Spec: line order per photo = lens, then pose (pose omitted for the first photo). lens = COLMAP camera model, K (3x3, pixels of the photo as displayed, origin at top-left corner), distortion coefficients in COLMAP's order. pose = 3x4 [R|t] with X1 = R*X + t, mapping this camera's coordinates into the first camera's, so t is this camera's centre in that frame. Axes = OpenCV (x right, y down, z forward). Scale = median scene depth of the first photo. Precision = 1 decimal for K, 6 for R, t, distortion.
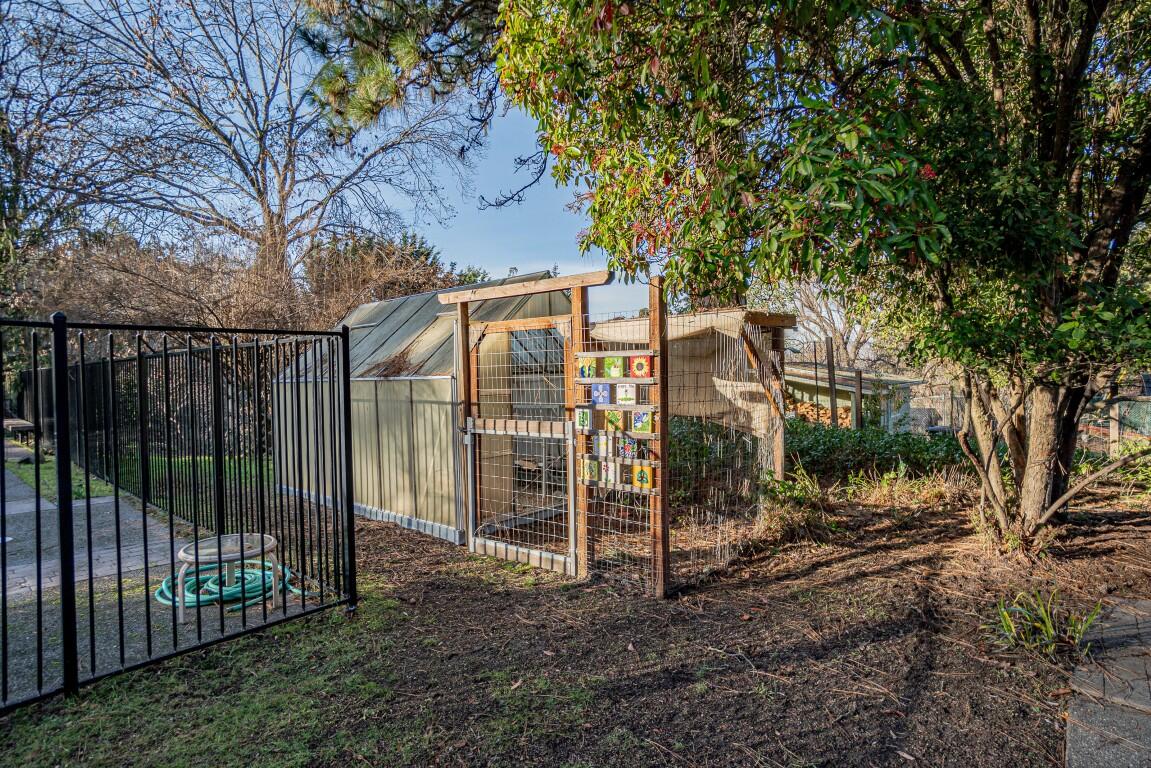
lens RADIAL K [[598.5, 0, 574.5], [0, 598.5, 383.1], [0, 0, 1]] dist [0.006594, 0.000221]
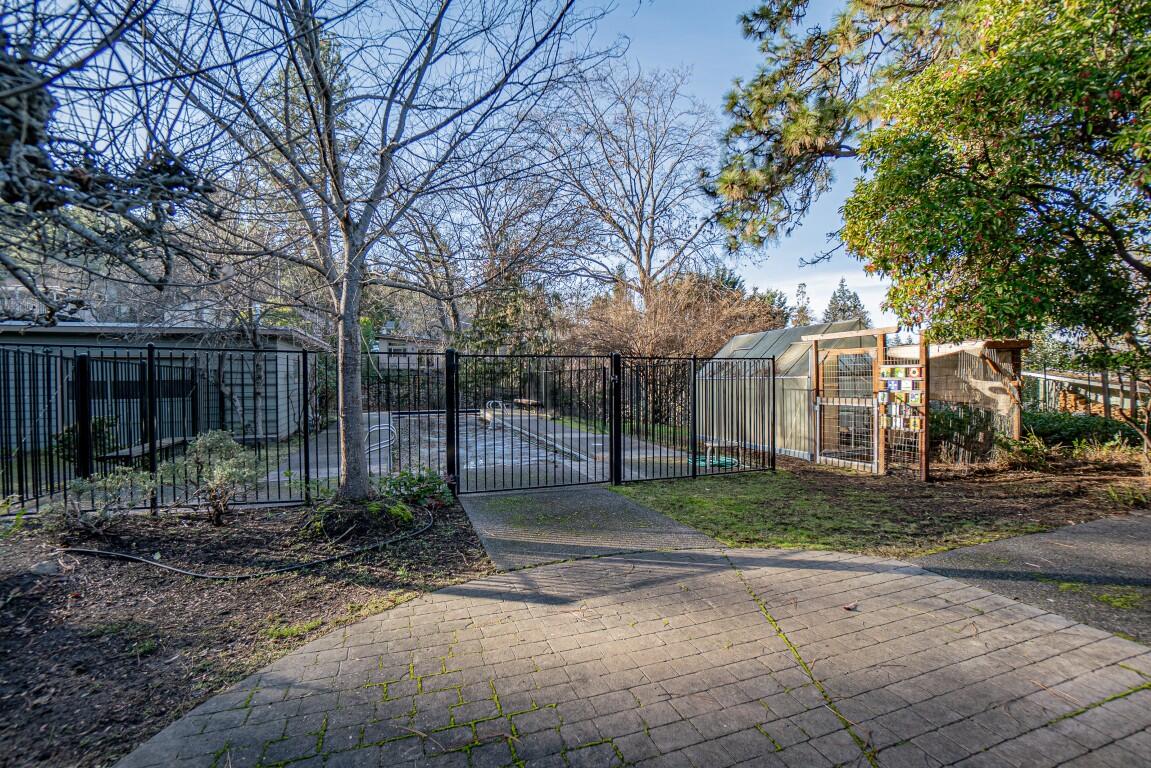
lens RADIAL K [[520.6, 0, 580.8], [0, 520.6, 387.2], [0, 0, 1]] dist [-0.031956, 0.006329]
pose [[0.880797, 0.012045, -0.473340, -0.063164], [-0.009175, 0.999923, 0.008373, 0.019440], [0.473404, -0.003032, 0.880840, -1.065104]]
